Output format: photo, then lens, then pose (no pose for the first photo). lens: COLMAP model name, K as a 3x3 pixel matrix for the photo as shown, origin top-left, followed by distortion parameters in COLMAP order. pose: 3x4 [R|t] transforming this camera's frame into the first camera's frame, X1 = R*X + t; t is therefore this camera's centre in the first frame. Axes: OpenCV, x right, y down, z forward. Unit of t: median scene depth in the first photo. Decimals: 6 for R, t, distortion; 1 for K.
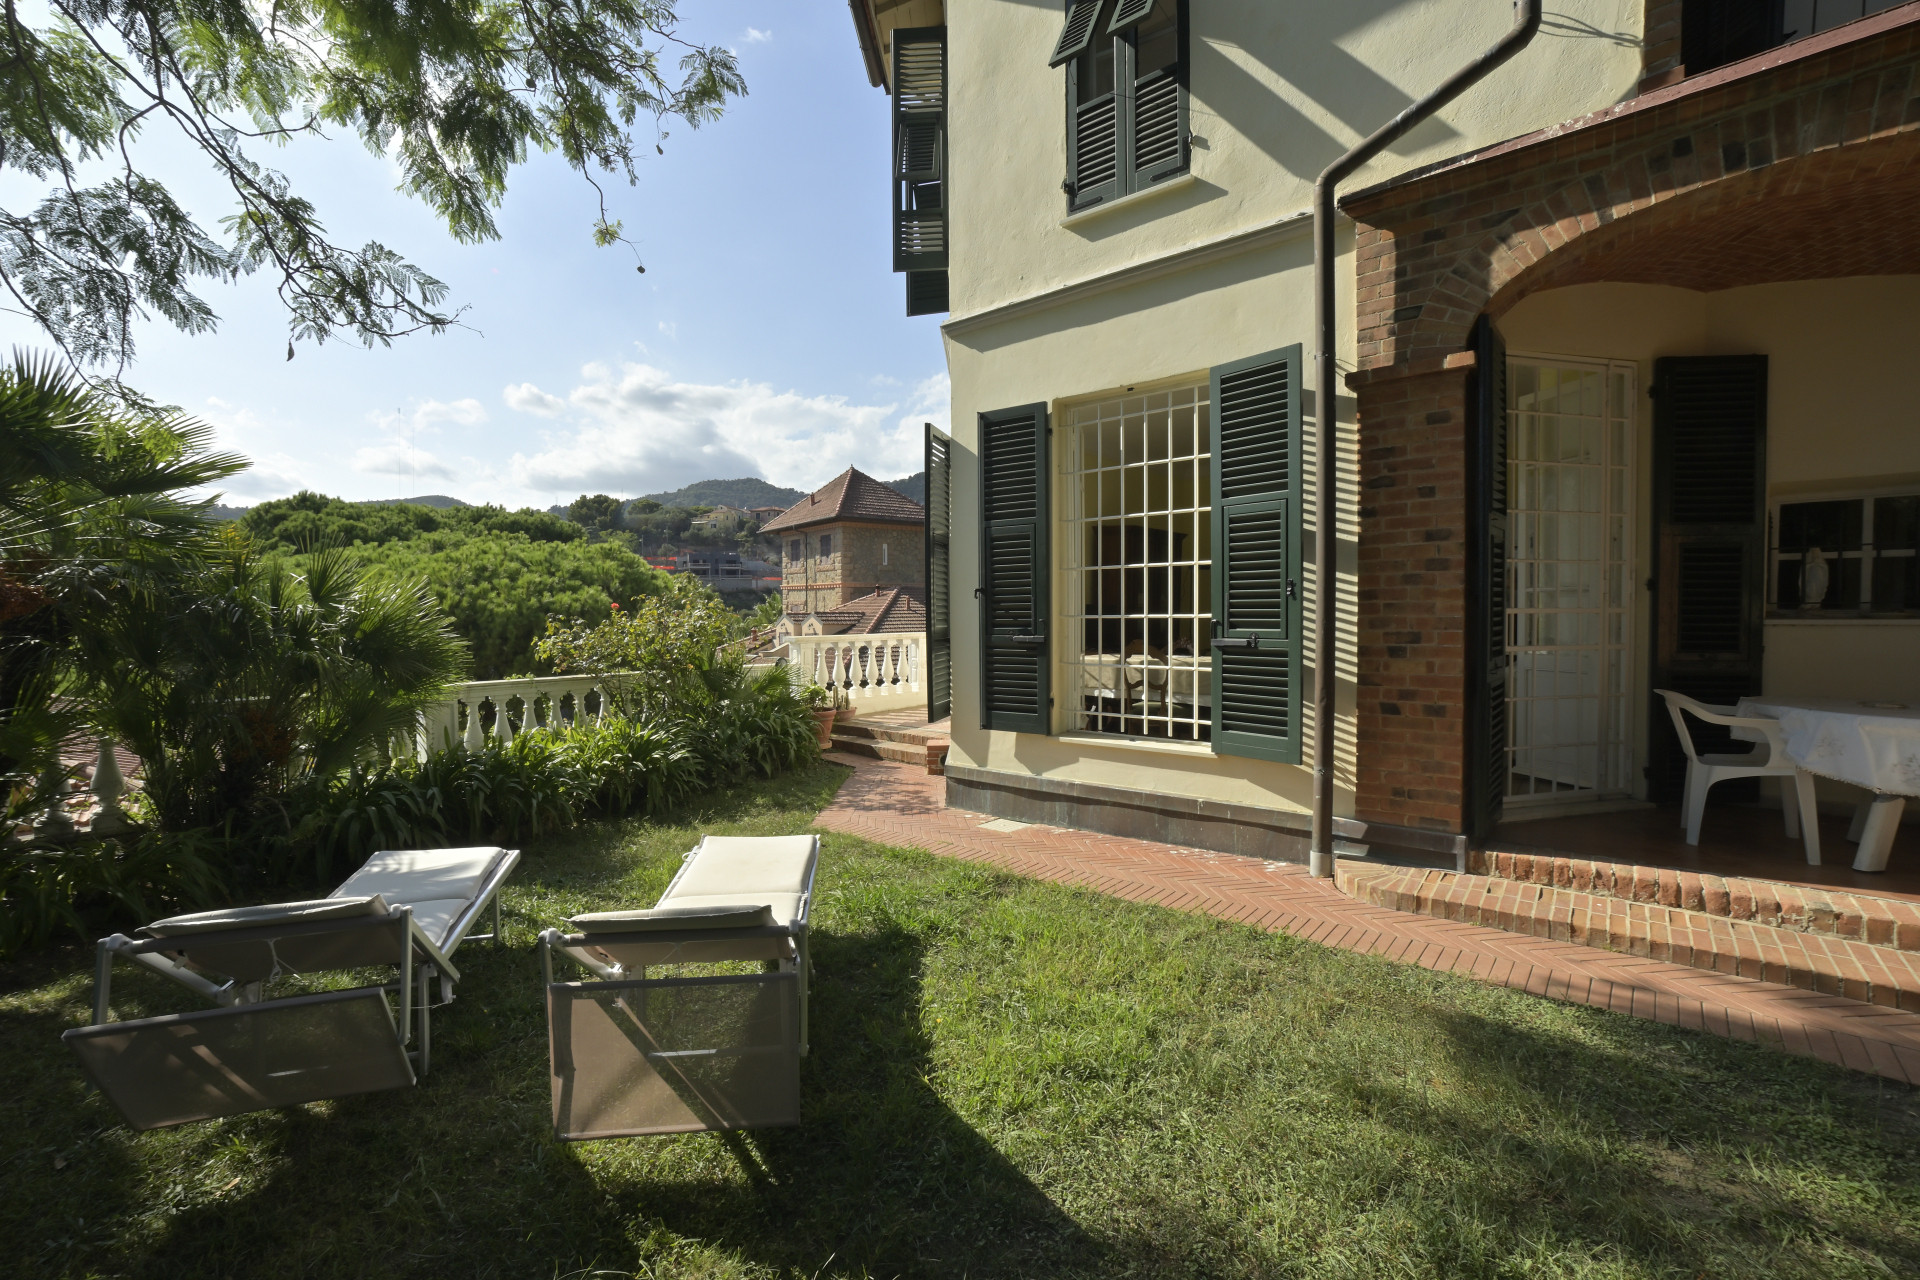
lens RADIAL K [[805.7, 0, 955.0], [0, 805.7, 642.9], [0, 0, 1]] dist [-0.064294, 0.028951]
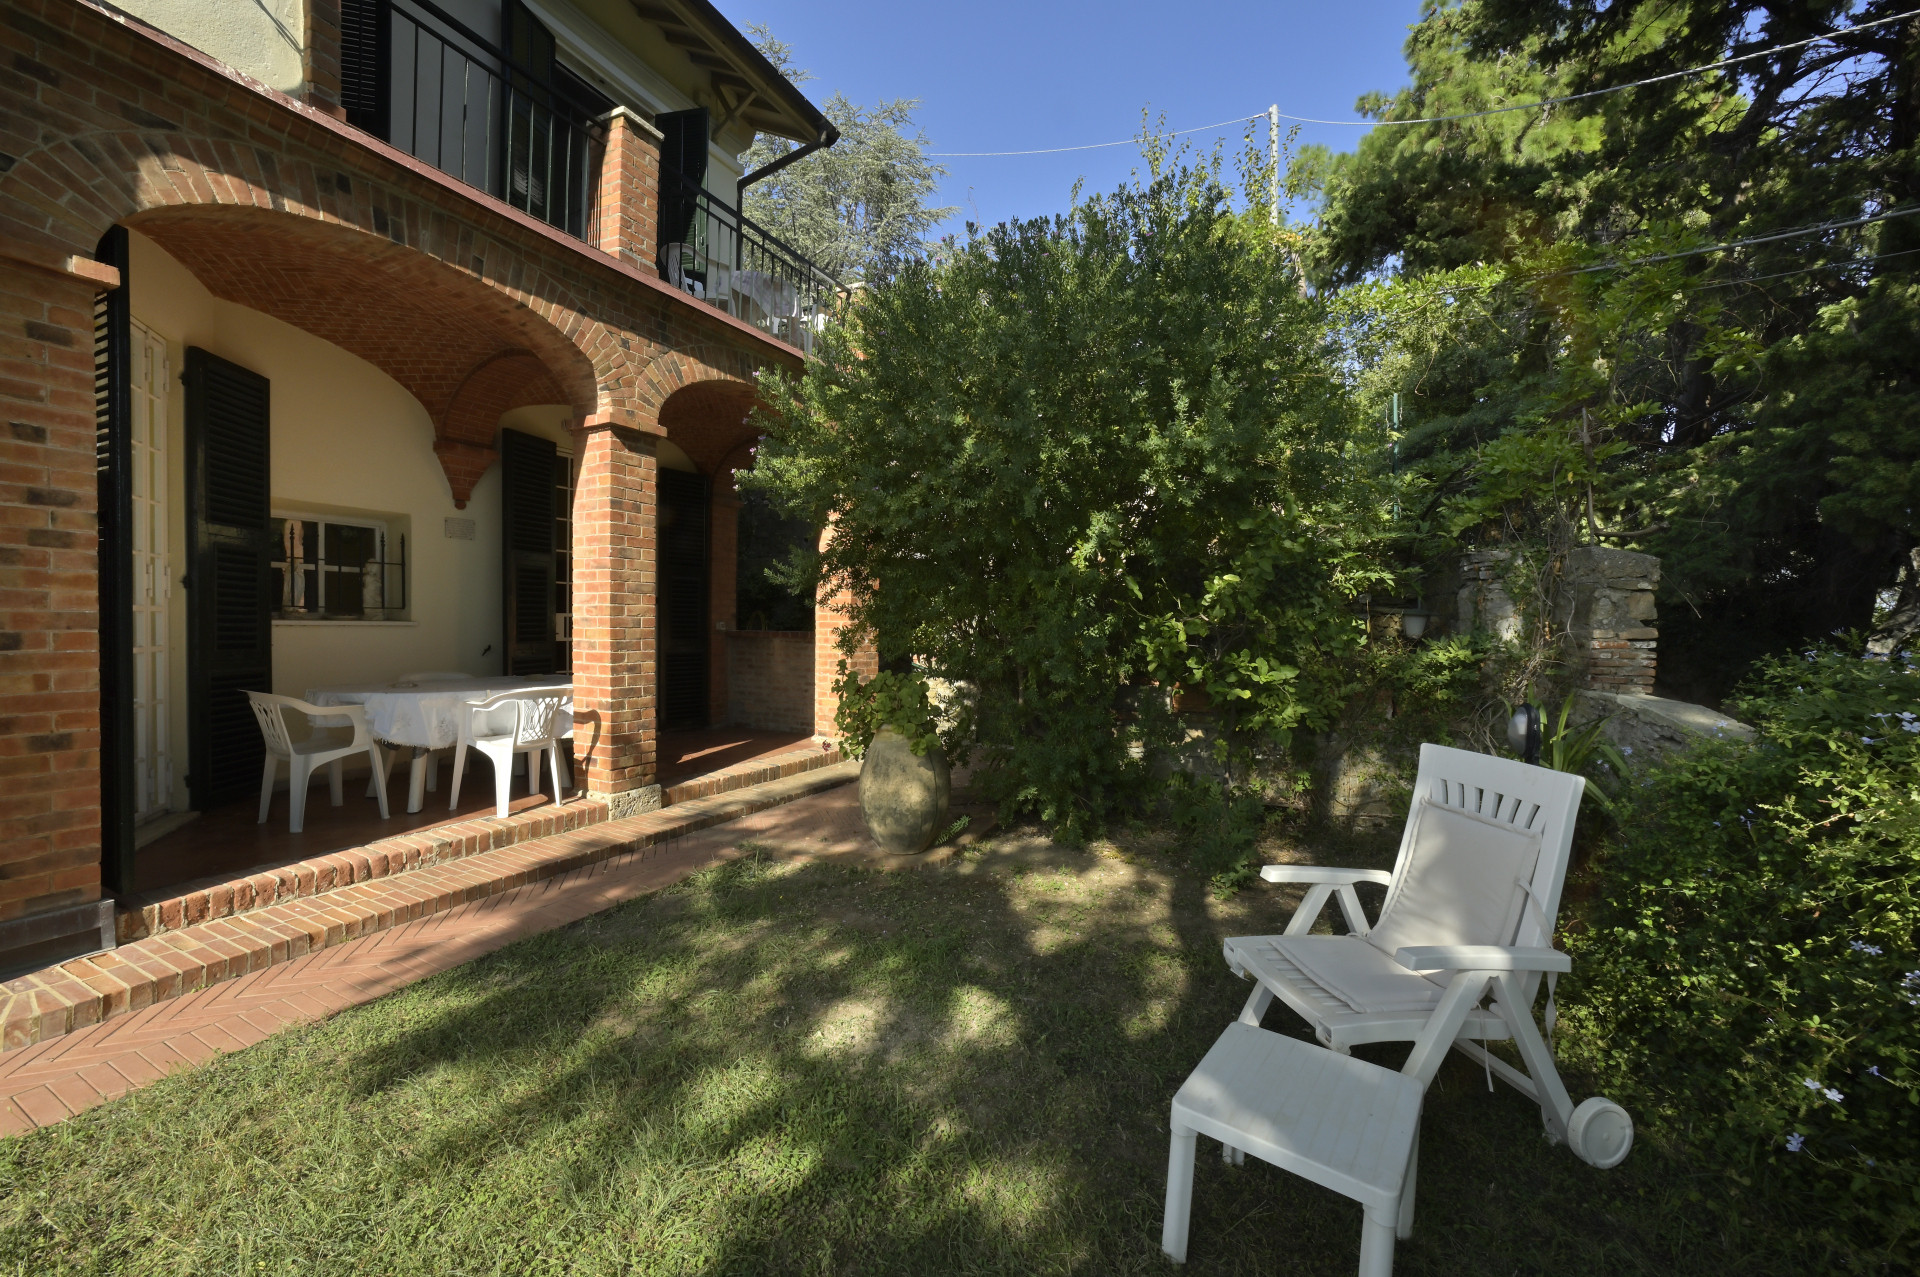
lens RADIAL K [[775.9, 0, 943.4], [0, 775.9, 640.7], [0, 0, 1]] dist [-0.066793, 0.024842]
pose [[-0.226376, -0.016850, 0.973894, -0.242214], [0.023529, 0.999464, 0.022761, -0.003109], [-0.973756, 0.028067, -0.225858, 0.382049]]
